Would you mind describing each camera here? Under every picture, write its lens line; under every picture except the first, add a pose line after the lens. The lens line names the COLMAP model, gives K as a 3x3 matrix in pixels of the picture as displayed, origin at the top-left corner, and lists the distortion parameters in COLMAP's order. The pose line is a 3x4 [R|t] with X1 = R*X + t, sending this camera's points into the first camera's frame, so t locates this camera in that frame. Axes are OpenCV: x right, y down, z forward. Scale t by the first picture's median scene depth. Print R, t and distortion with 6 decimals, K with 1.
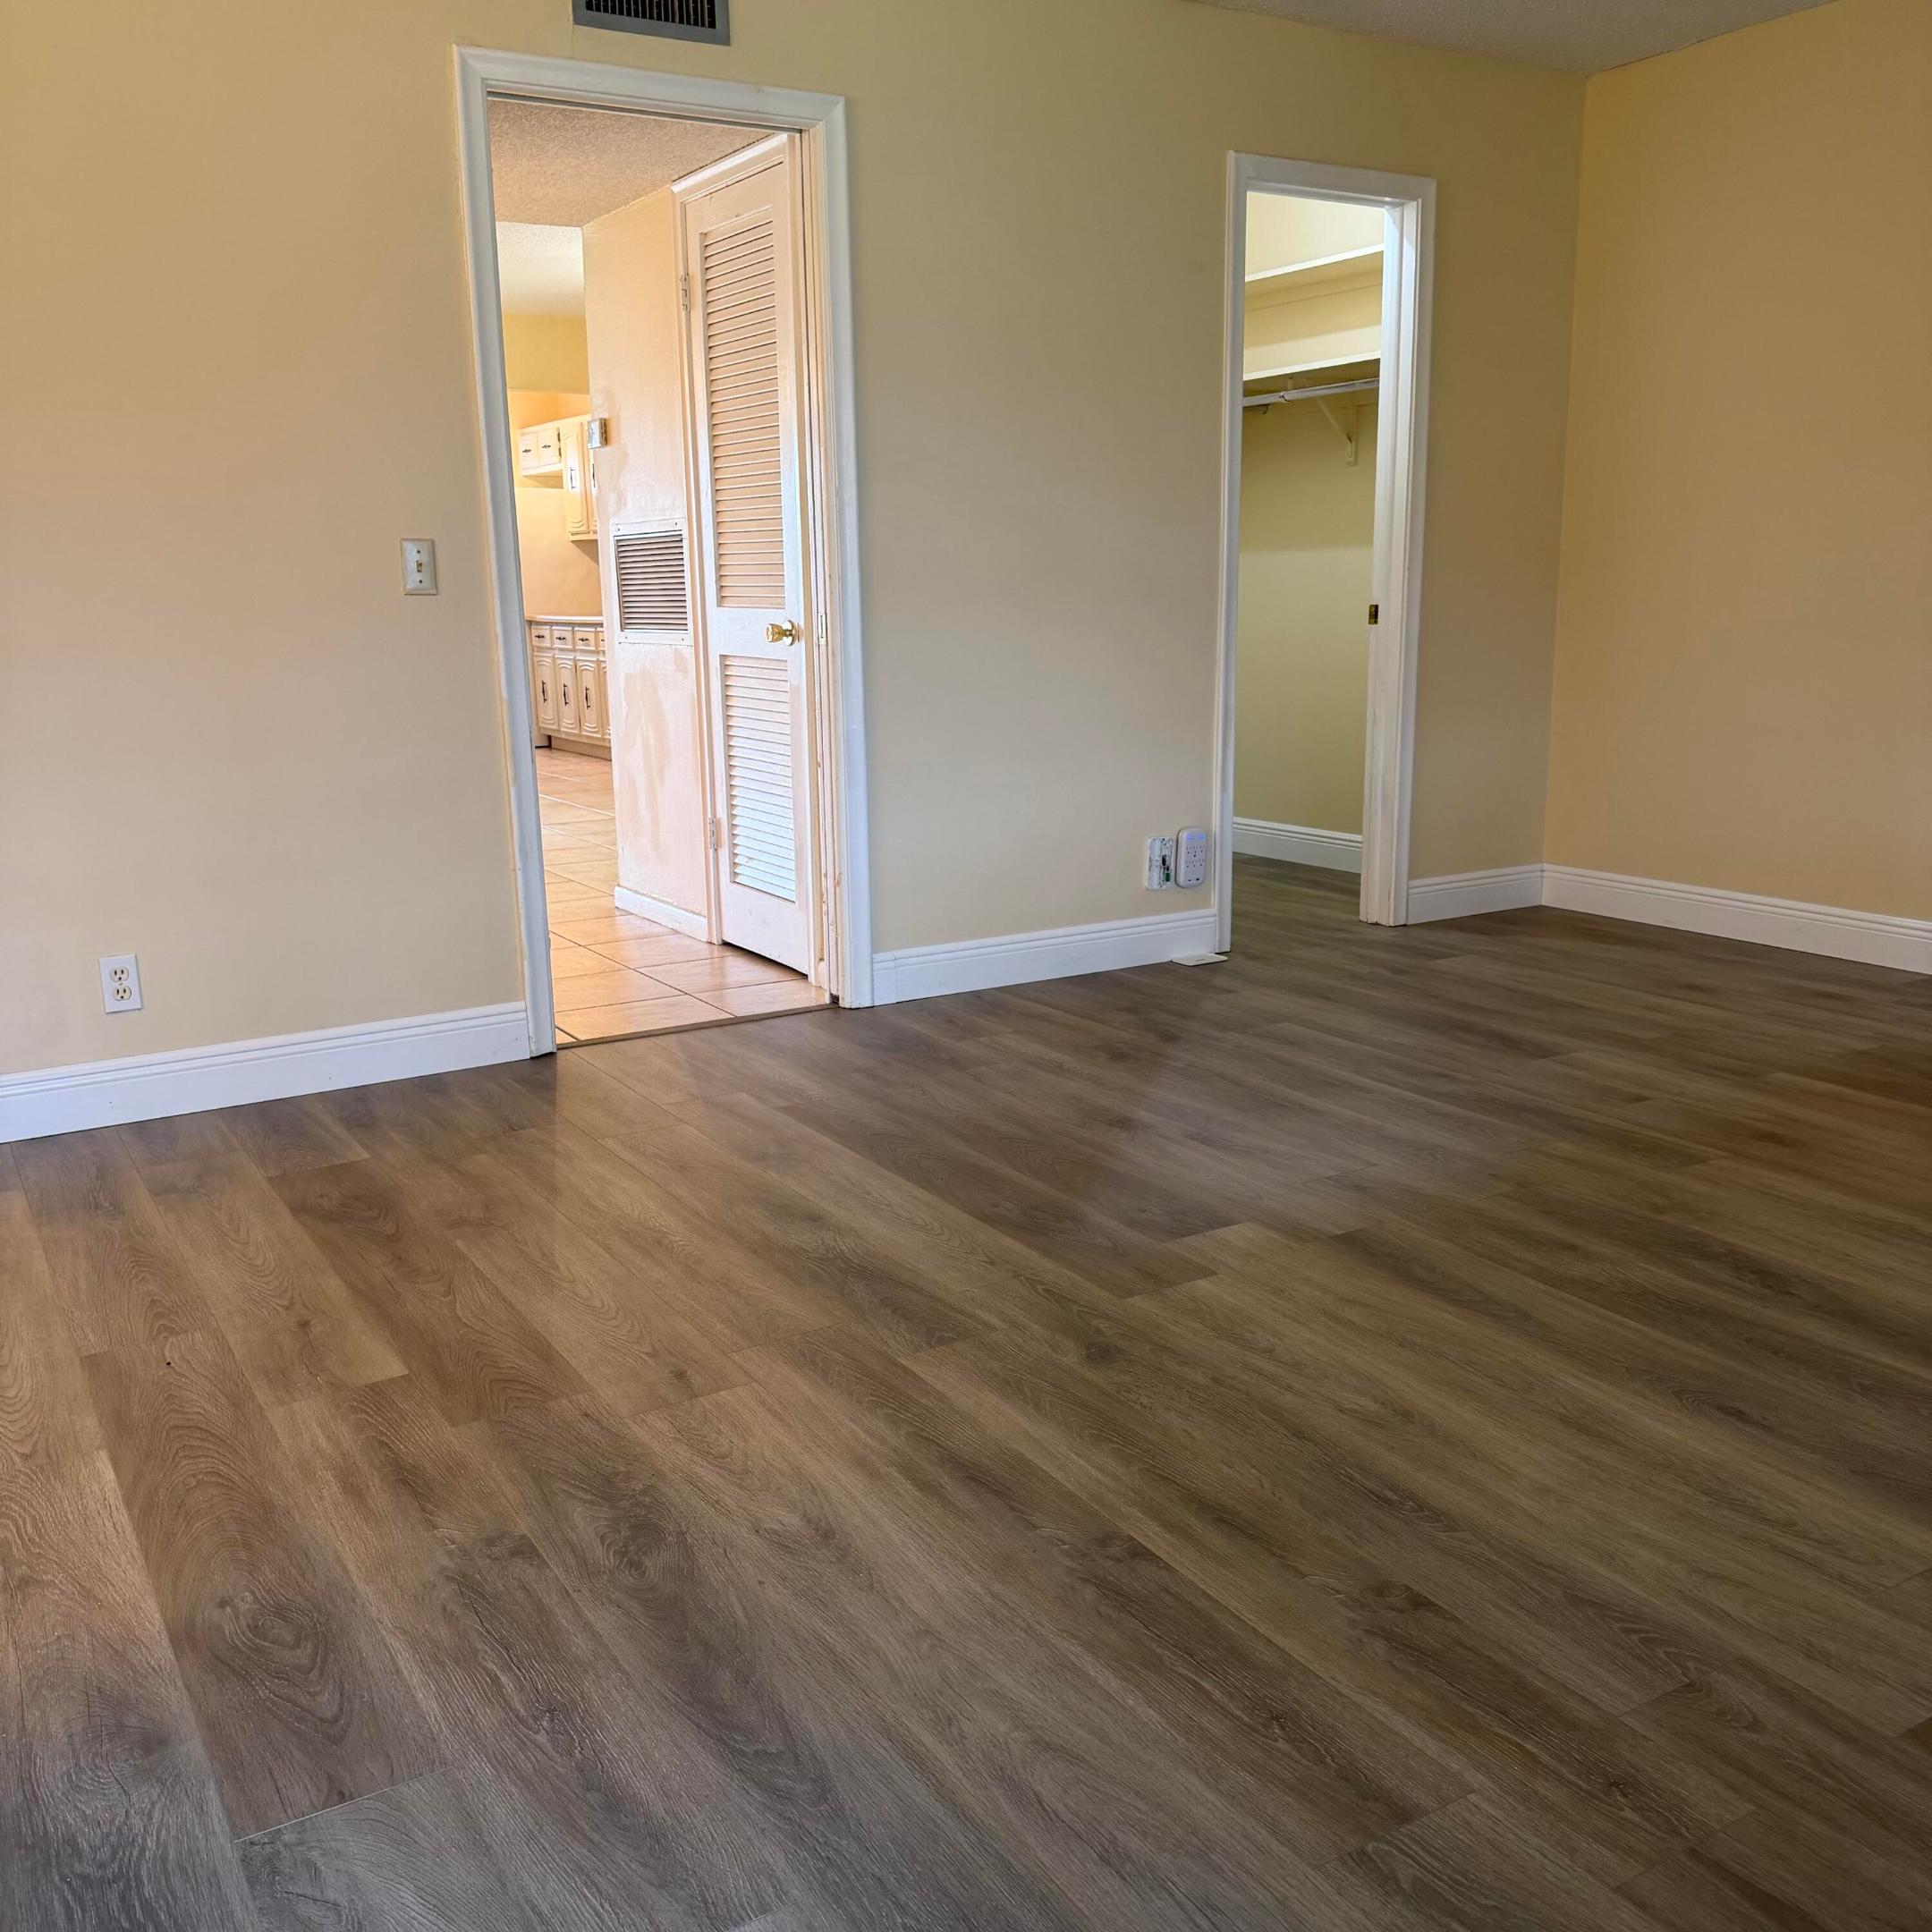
lens RADIAL K [[1799.5, 0, 962.7], [0, 1799.5, 949.3], [0, 0, 1]] dist [0.150816, -0.301287]
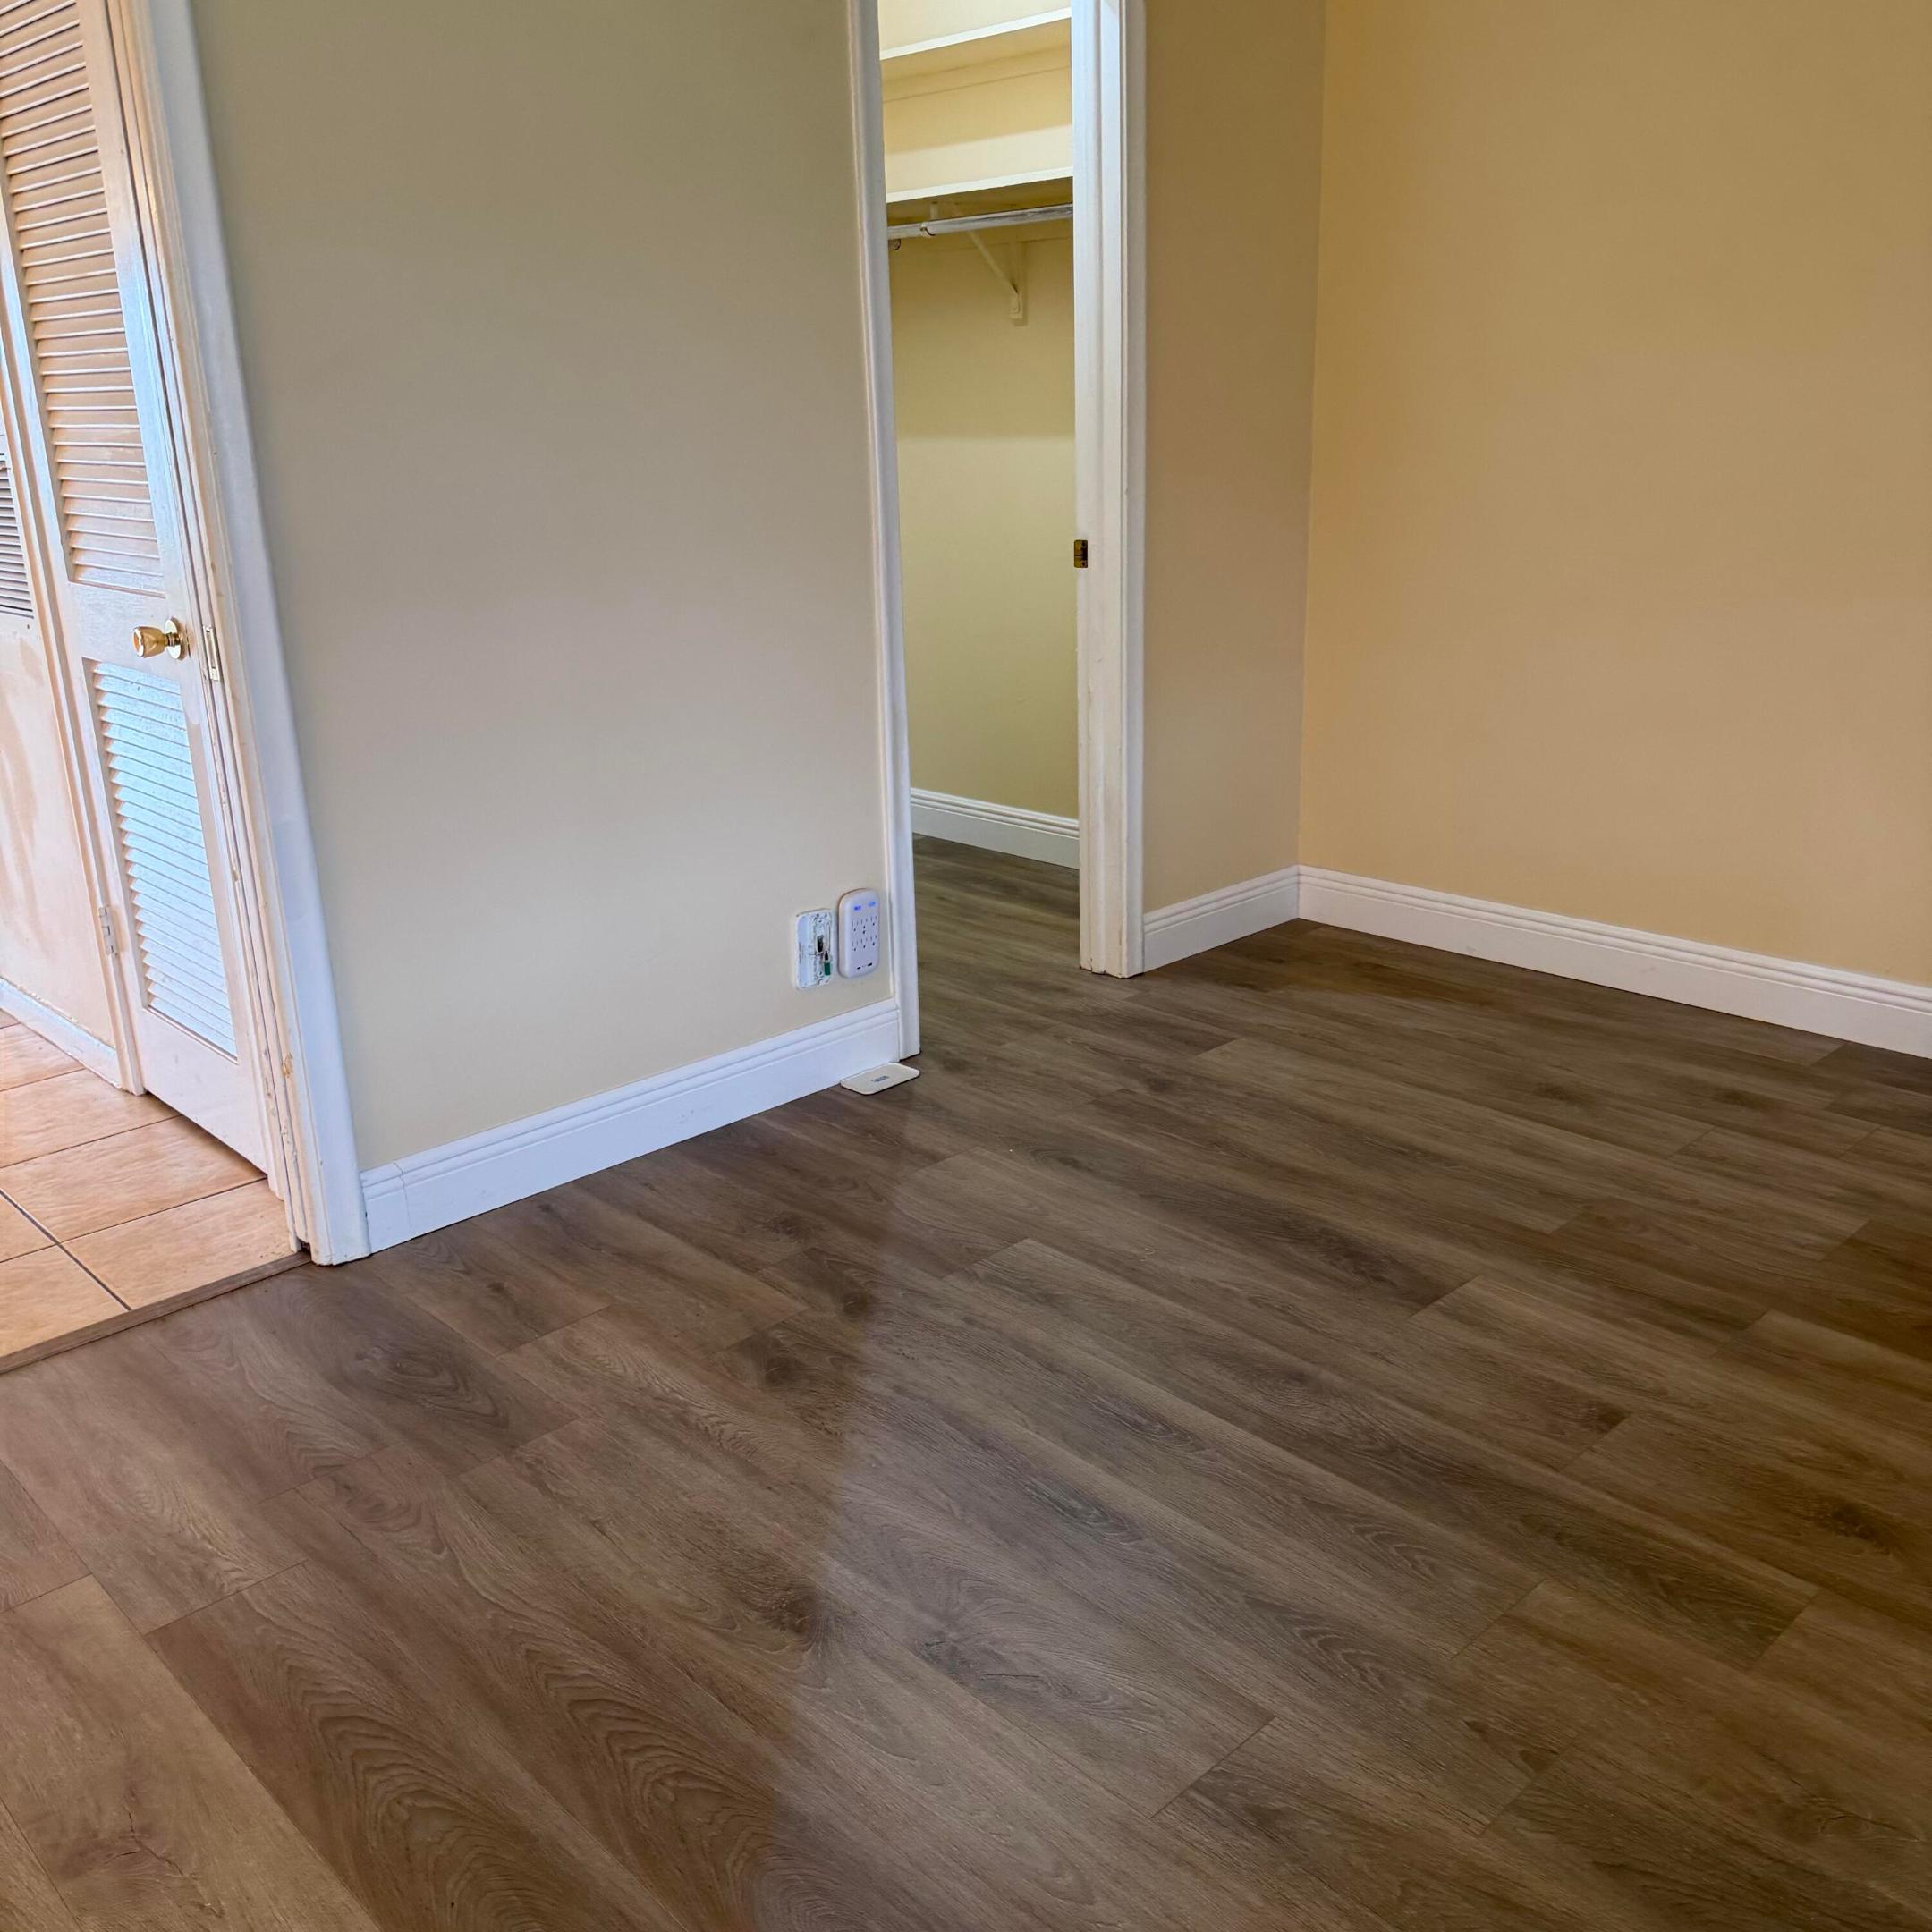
lens RADIAL K [[1770.8, 0, 966.0], [0, 1770.8, 966.0], [0, 0, 1]] dist [0.163480, -0.320720]
pose [[0.976740, -0.078932, 0.199368, 0.039204], [0.056753, 0.991787, 0.114618, -0.143581], [-0.206778, -0.100637, 0.973198, 0.420938]]
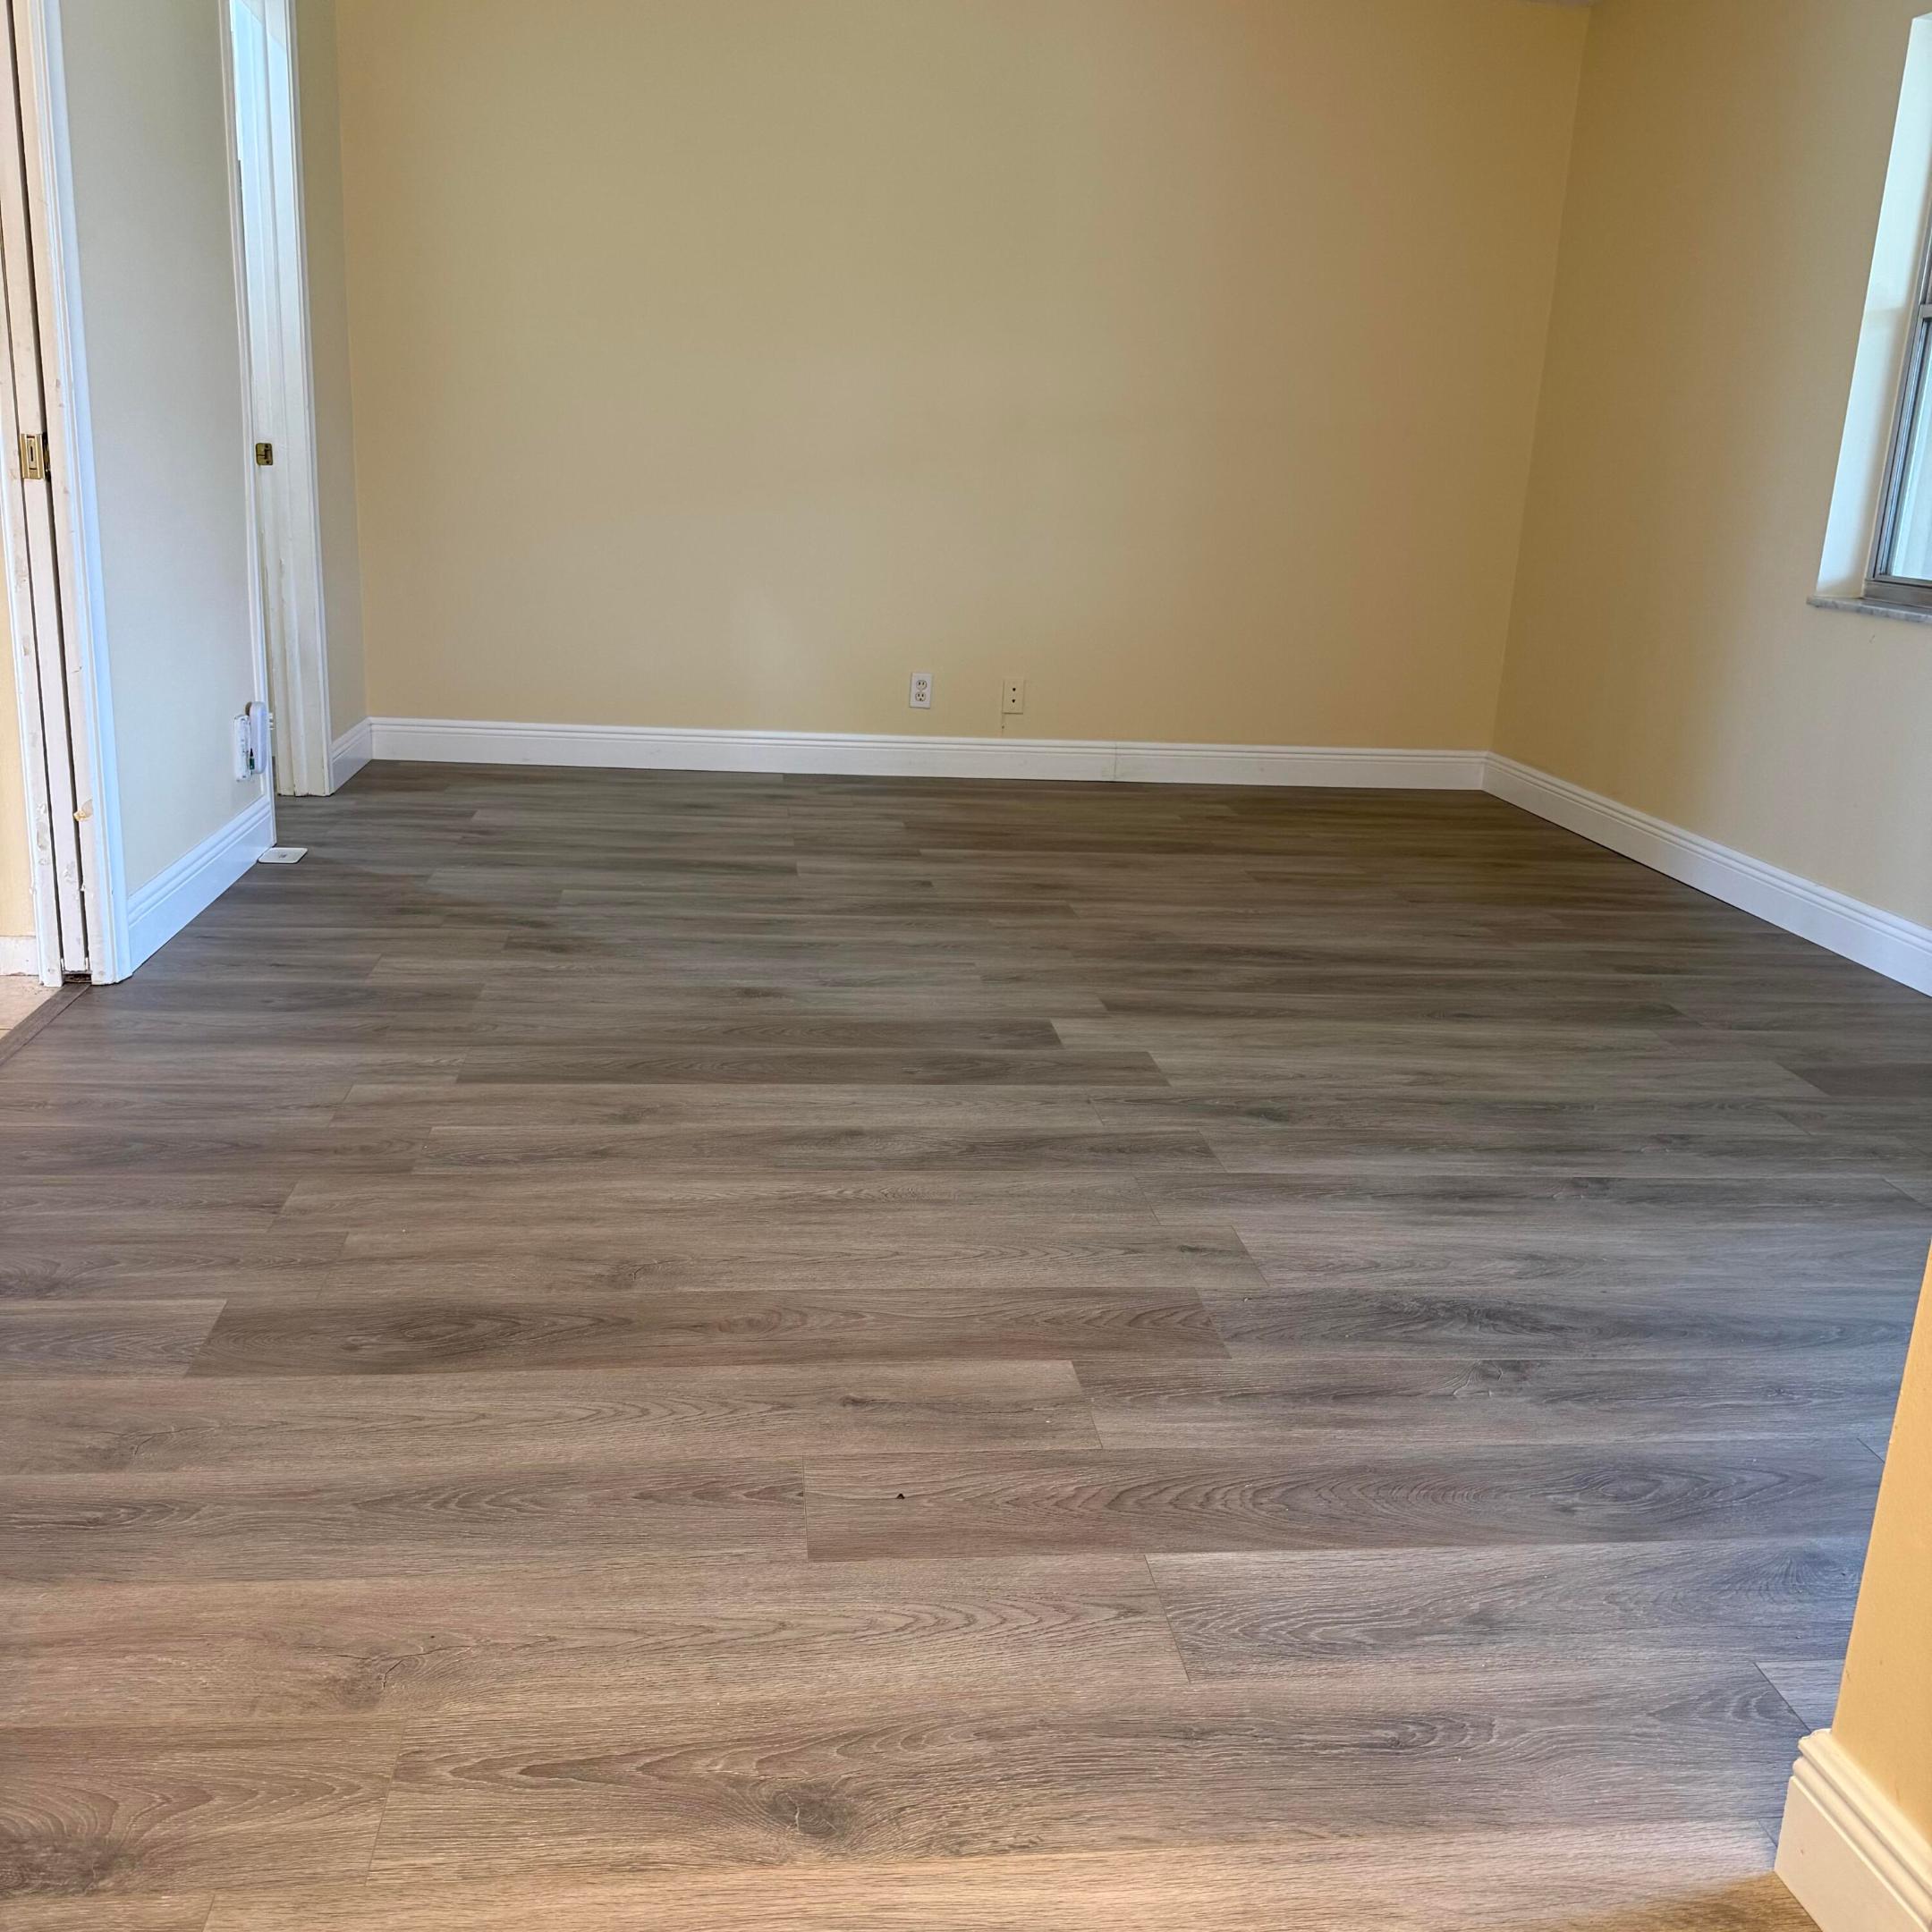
lens RADIAL K [[1799.5, 0, 962.7], [0, 1799.5, 949.3], [0, 0, 1]] dist [0.150816, -0.301287]
pose [[0.412968, -0.206742, 0.886970, -0.658685], [0.128917, 0.977358, 0.167787, -0.069867], [-0.901575, 0.045054, 0.430270, 0.418632]]
